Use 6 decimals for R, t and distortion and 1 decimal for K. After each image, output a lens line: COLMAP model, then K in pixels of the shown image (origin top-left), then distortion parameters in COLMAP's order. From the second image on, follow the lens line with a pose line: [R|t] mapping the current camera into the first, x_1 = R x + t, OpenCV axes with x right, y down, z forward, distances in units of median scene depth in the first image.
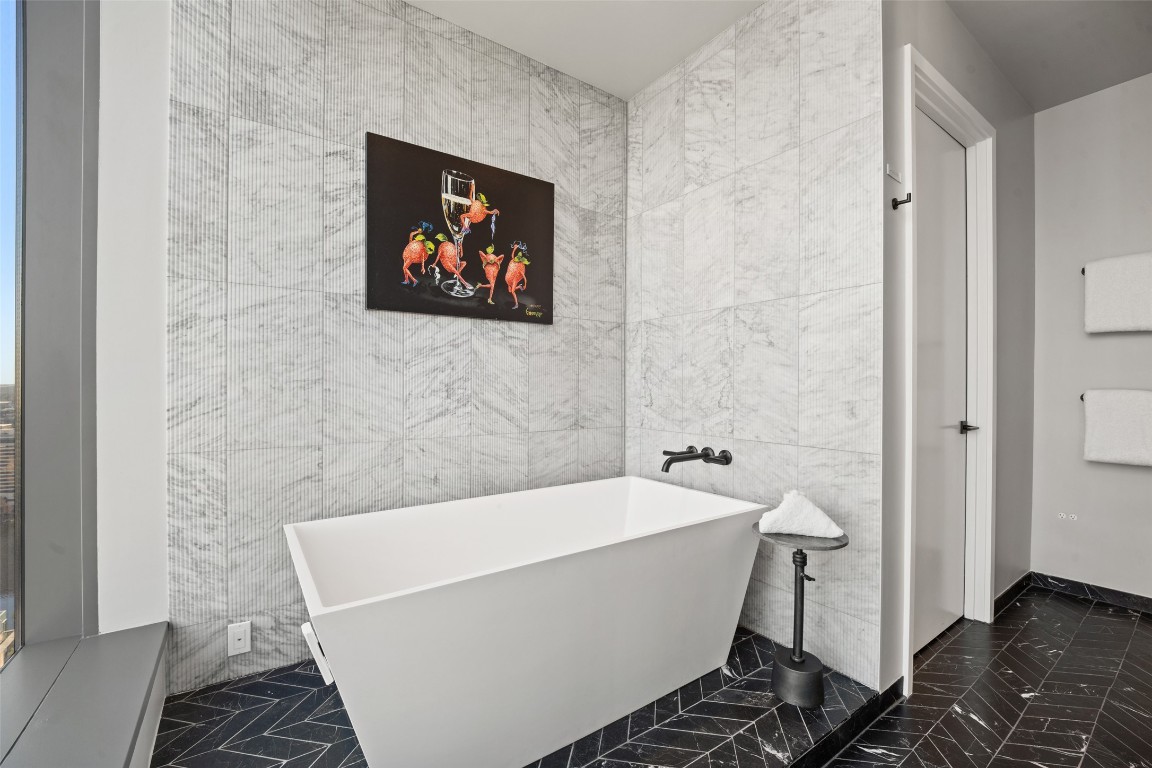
lens RADIAL K [[476.9, 0, 577.1], [0, 476.9, 385.9], [0, 0, 1]] dist [0.001392, 0.000421]
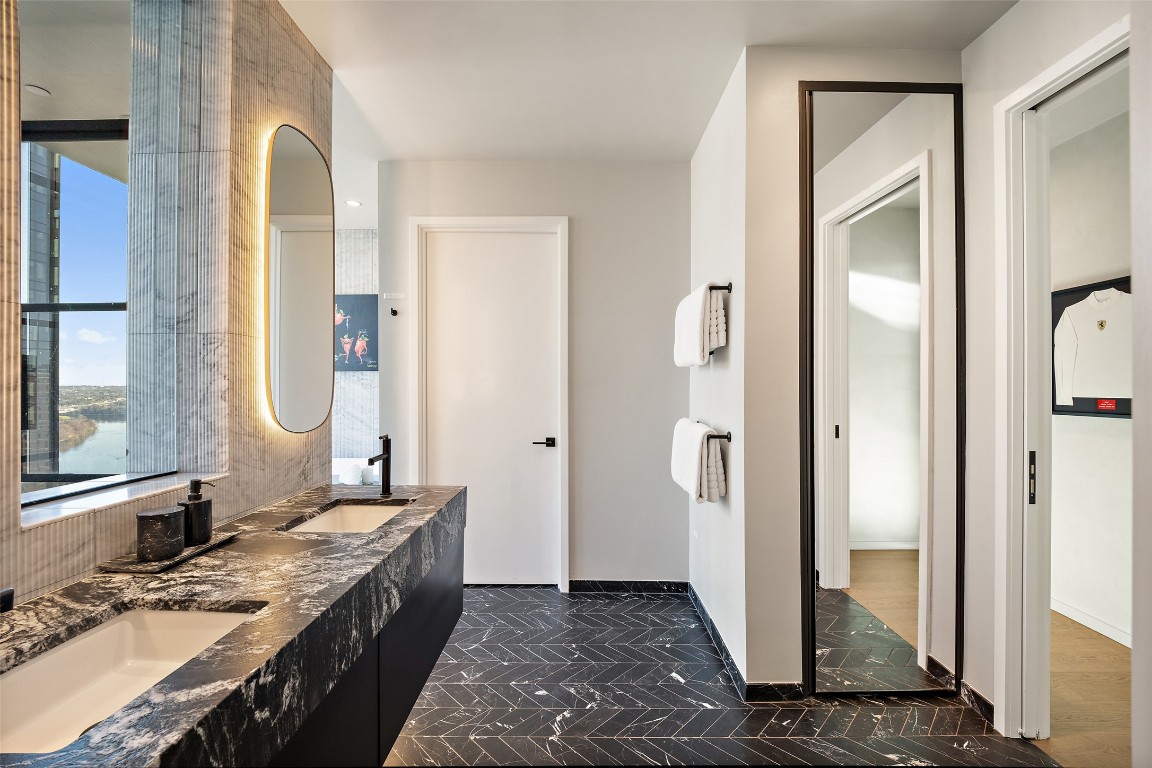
lens RADIAL K [[476.9, 0, 575.7], [0, 476.9, 384.5], [0, 0, 1]] dist [0.001392, 0.000421]
pose [[0.809852, -0.004808, -0.586615, 1.706786], [0.002371, 0.999985, -0.004924, -0.069911], [0.586630, 0.002597, 0.809851, -0.049076]]
